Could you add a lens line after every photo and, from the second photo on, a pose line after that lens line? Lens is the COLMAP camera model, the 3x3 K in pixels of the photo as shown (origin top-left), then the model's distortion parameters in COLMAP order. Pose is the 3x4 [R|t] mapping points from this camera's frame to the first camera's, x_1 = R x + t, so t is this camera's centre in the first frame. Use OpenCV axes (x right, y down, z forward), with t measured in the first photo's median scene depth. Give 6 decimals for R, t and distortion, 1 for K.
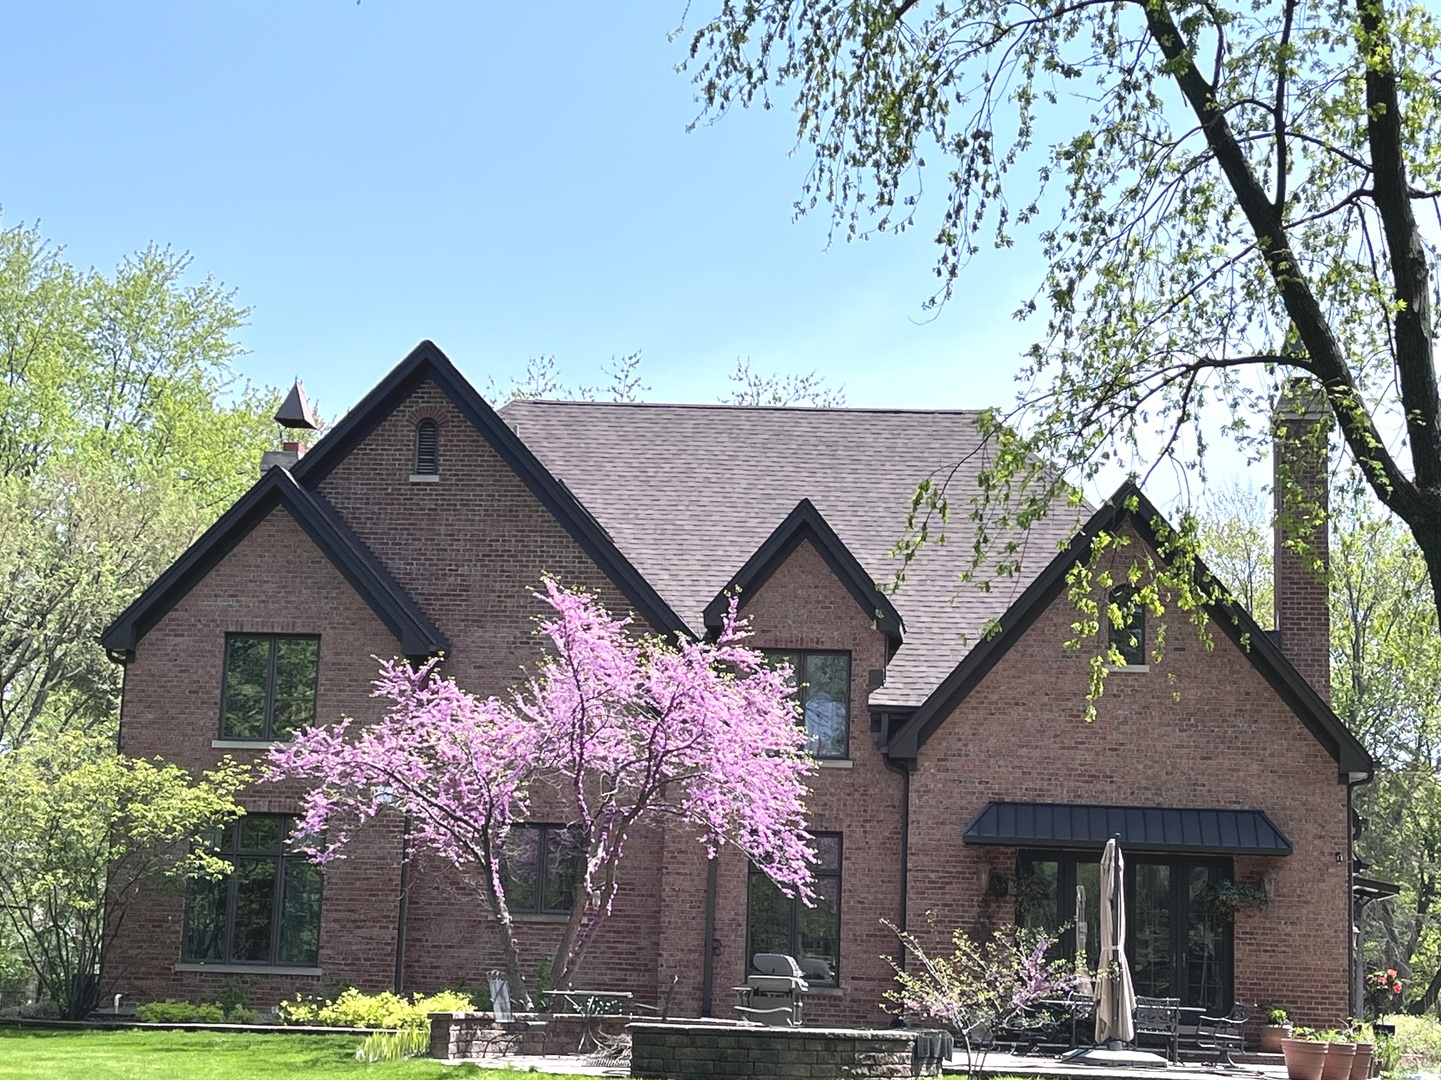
lens RADIAL K [[2401.6, 0, 720.5], [0, 2401.6, 540.0], [0, 0, 1]] dist [0.121759, -0.264424]
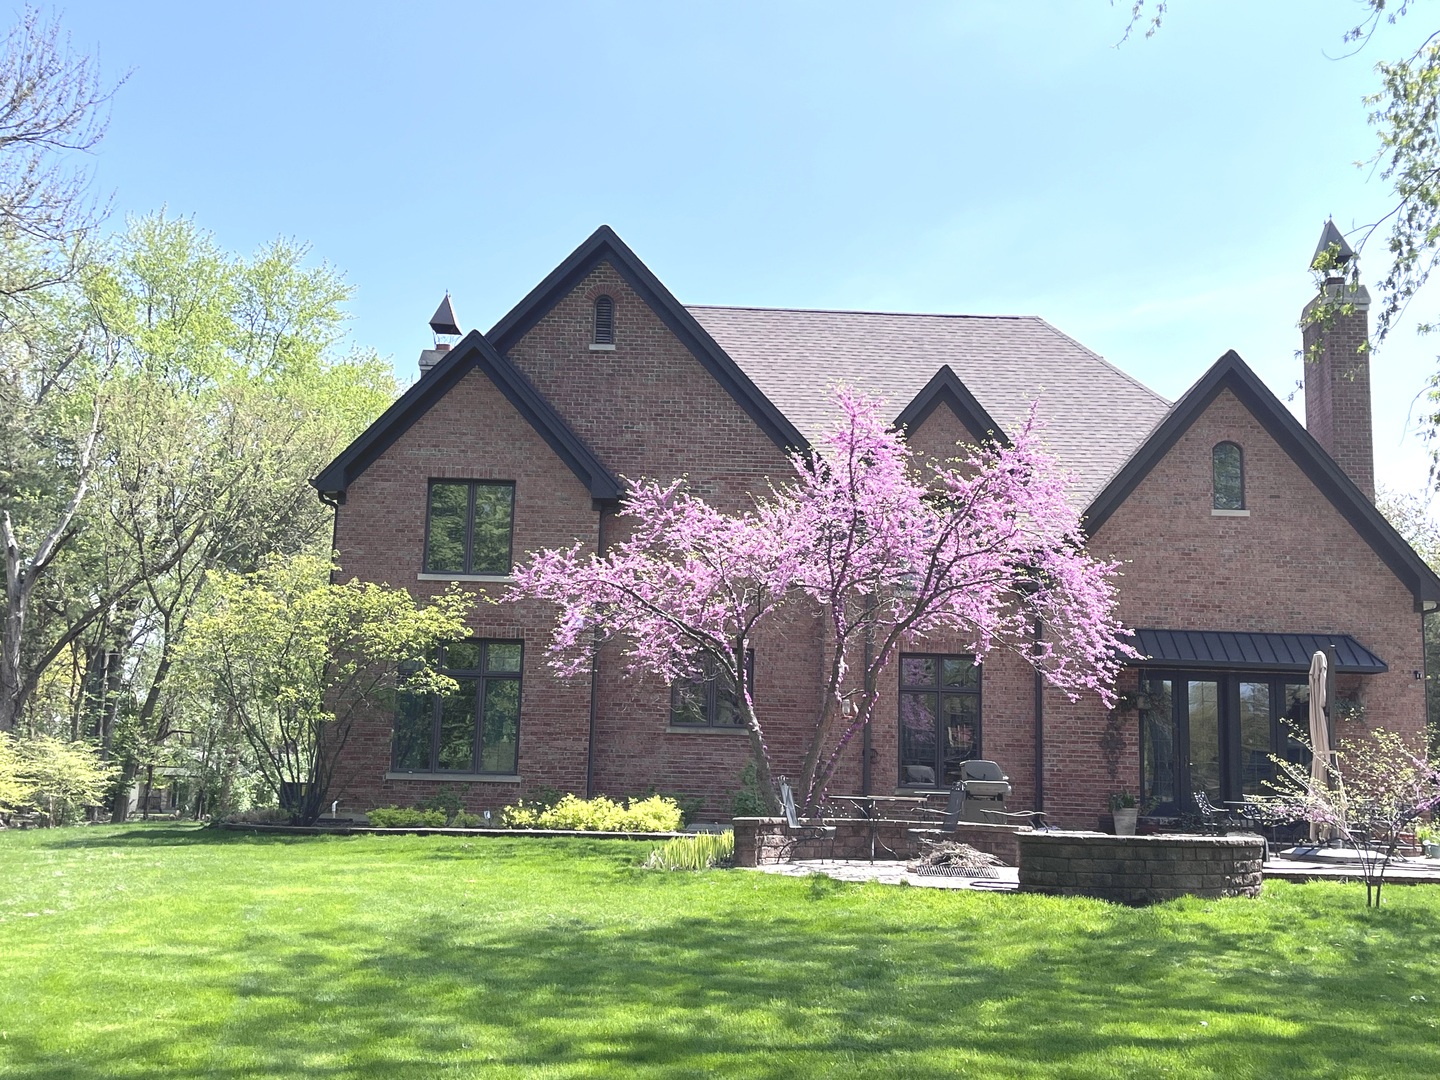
lens RADIAL K [[1474.5, 0, 720.0], [0, 1474.5, 540.0], [0, 0, 1]] dist [0.142456, -0.382061]
pose [[0.995484, 0.007429, 0.094635, -0.142942], [-0.009093, 0.999811, 0.017170, 0.056838], [-0.094490, -0.017953, 0.995364, 0.318576]]
